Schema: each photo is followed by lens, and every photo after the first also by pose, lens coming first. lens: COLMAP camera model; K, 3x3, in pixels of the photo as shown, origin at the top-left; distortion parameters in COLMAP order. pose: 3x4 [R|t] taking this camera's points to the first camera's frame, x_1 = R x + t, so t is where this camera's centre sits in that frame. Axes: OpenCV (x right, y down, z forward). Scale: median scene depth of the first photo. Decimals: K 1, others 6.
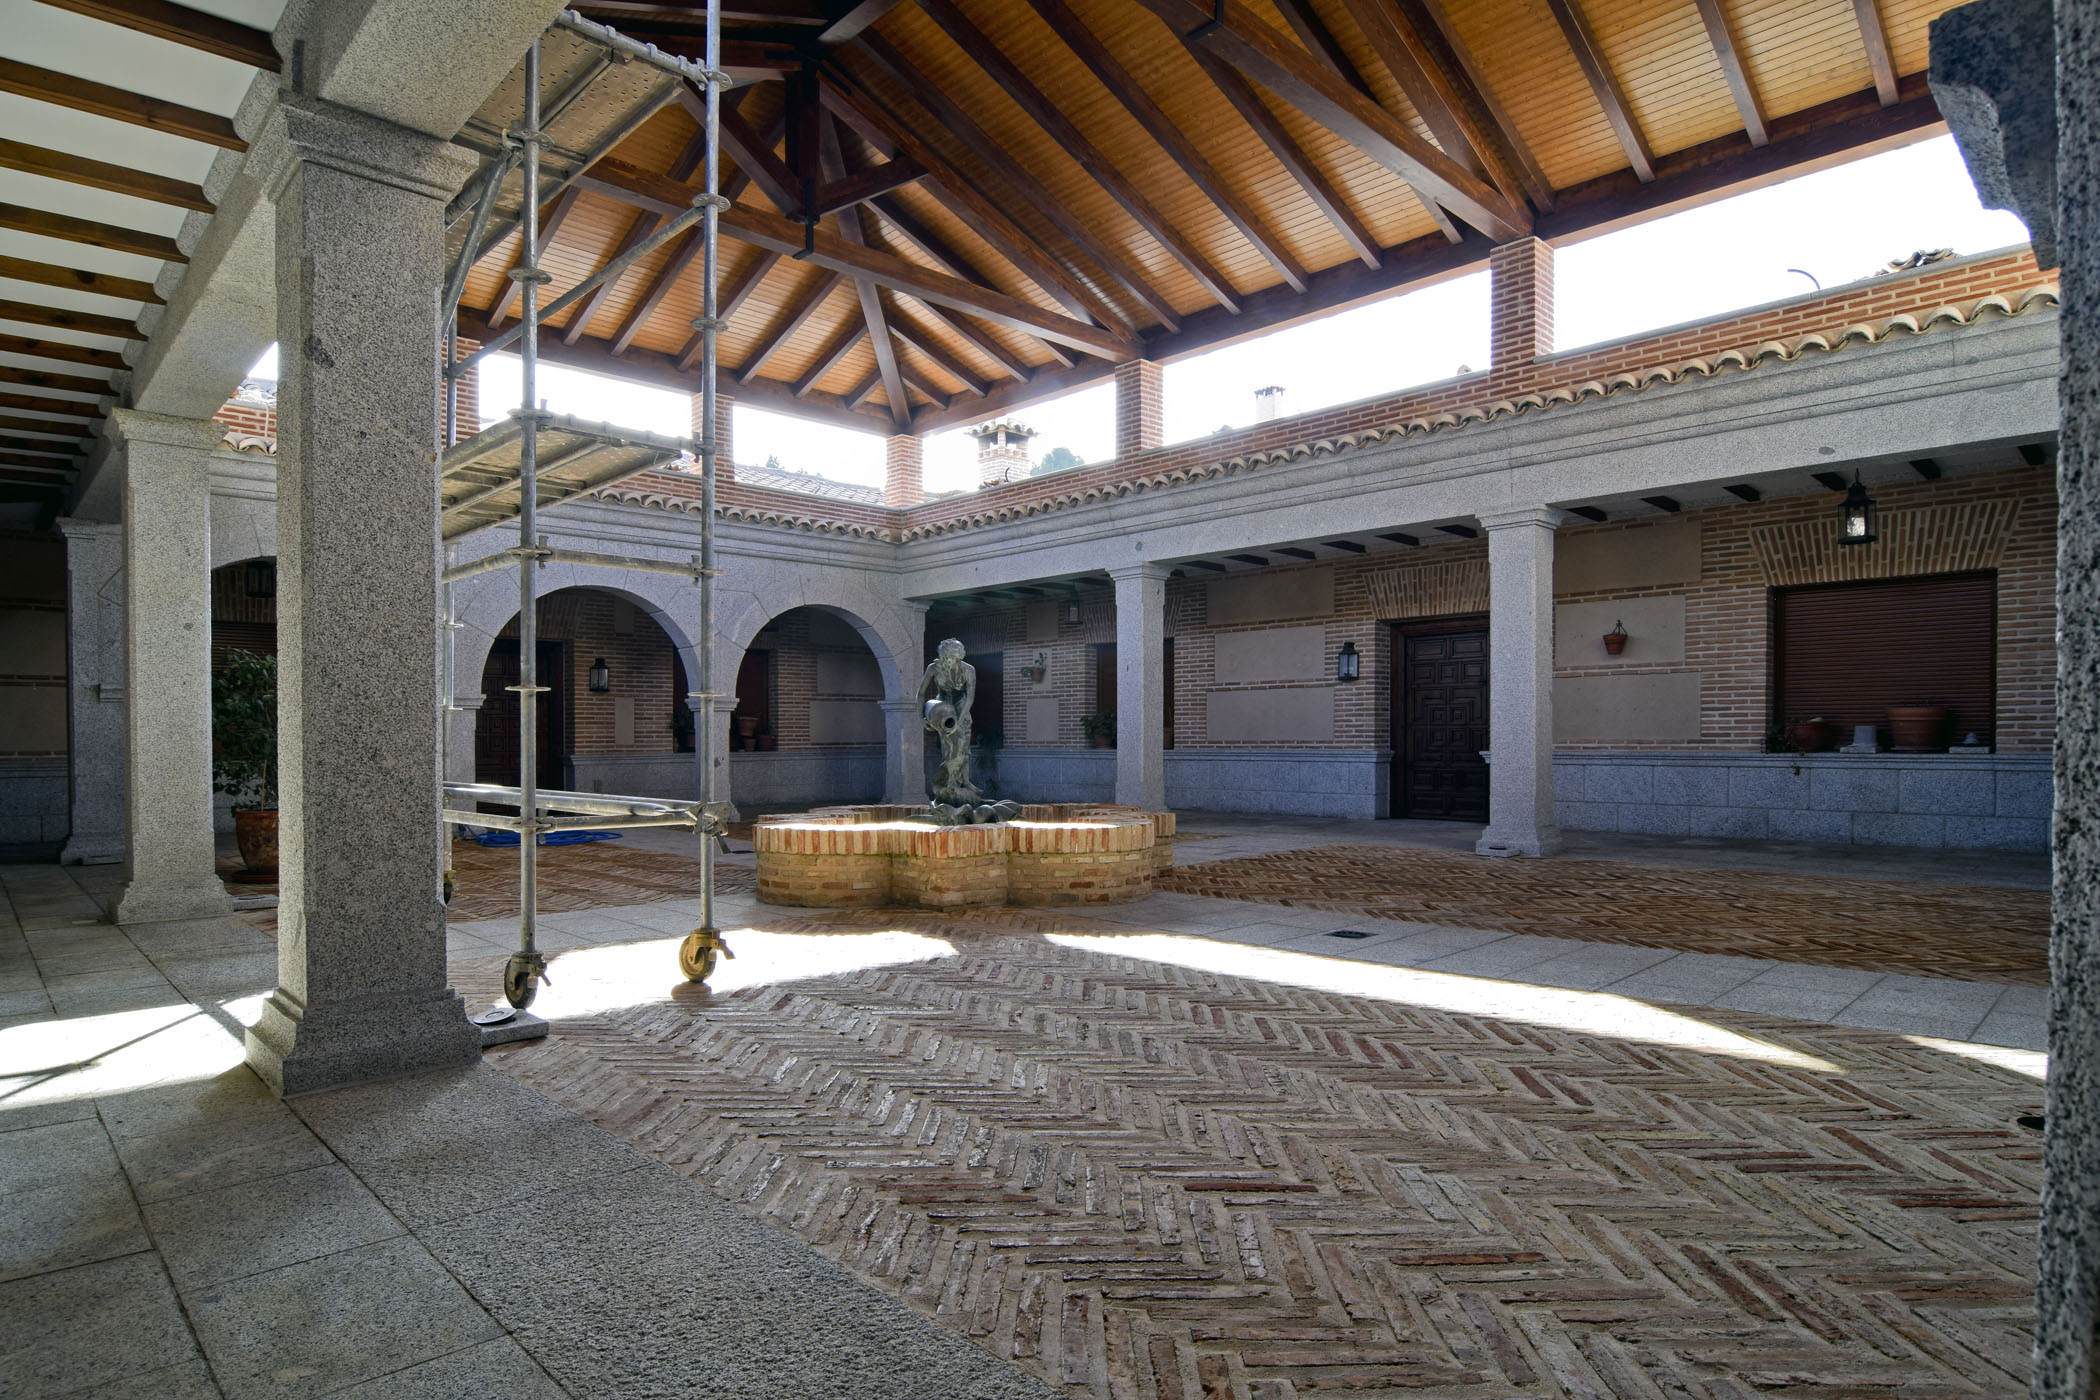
lens RADIAL K [[1127.0, 0, 1134.5], [0, 1127.0, 759.3], [0, 0, 1]] dist [-0.006167, -0.006674]
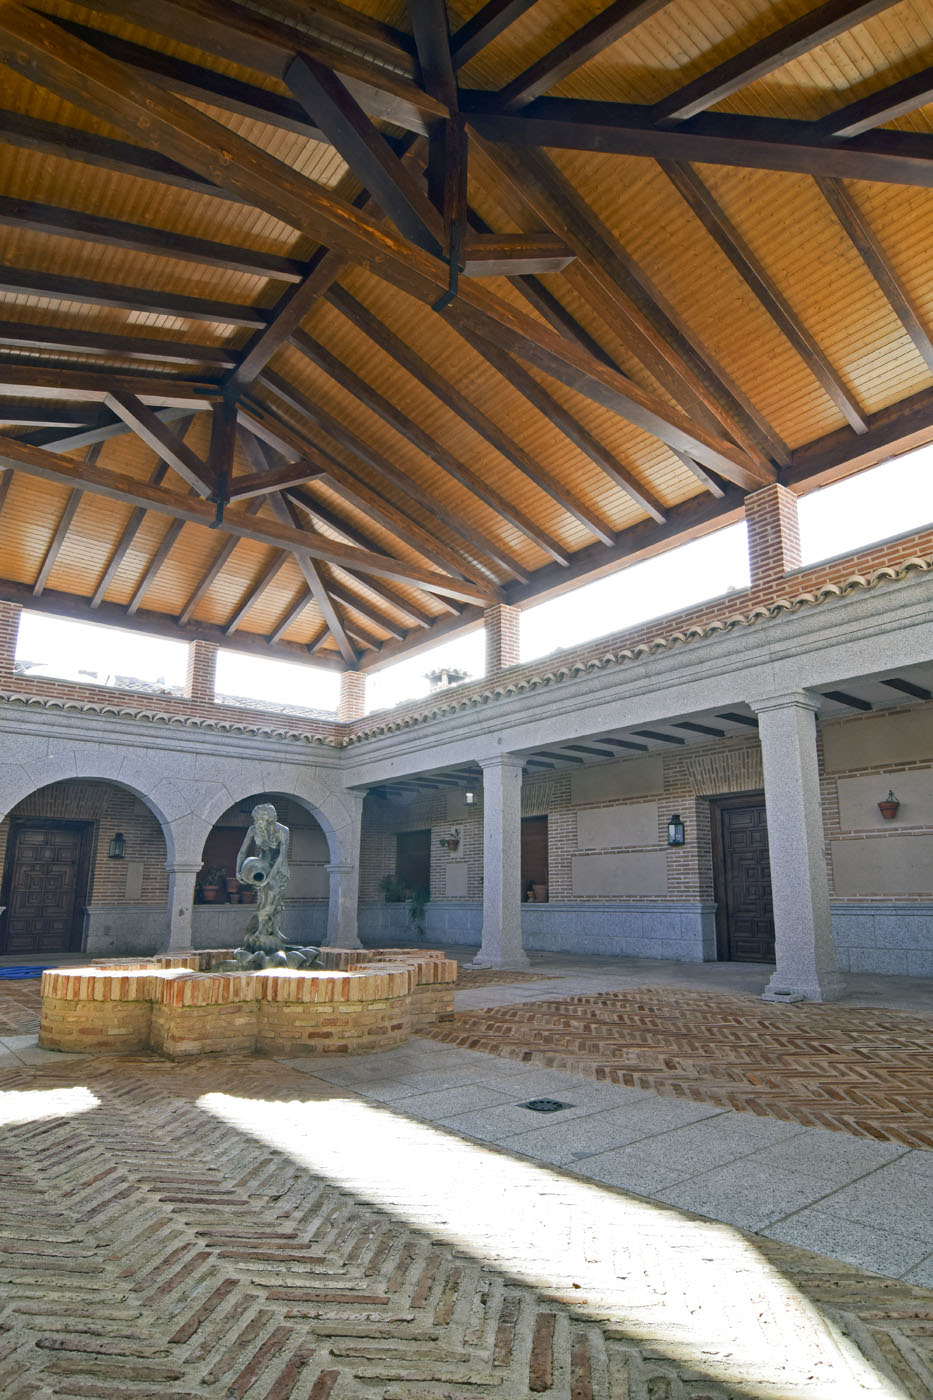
lens RADIAL K [[751.3, 0, 527.0], [0, 751.3, 746.3], [0, 0, 1]] dist [-0.006167, -0.006674]
pose [[0.994768, -0.021045, -0.099967, 0.142423], [-0.000898, 0.976713, -0.214550, 0.000994], [0.102154, 0.213517, 0.971584, 0.201717]]
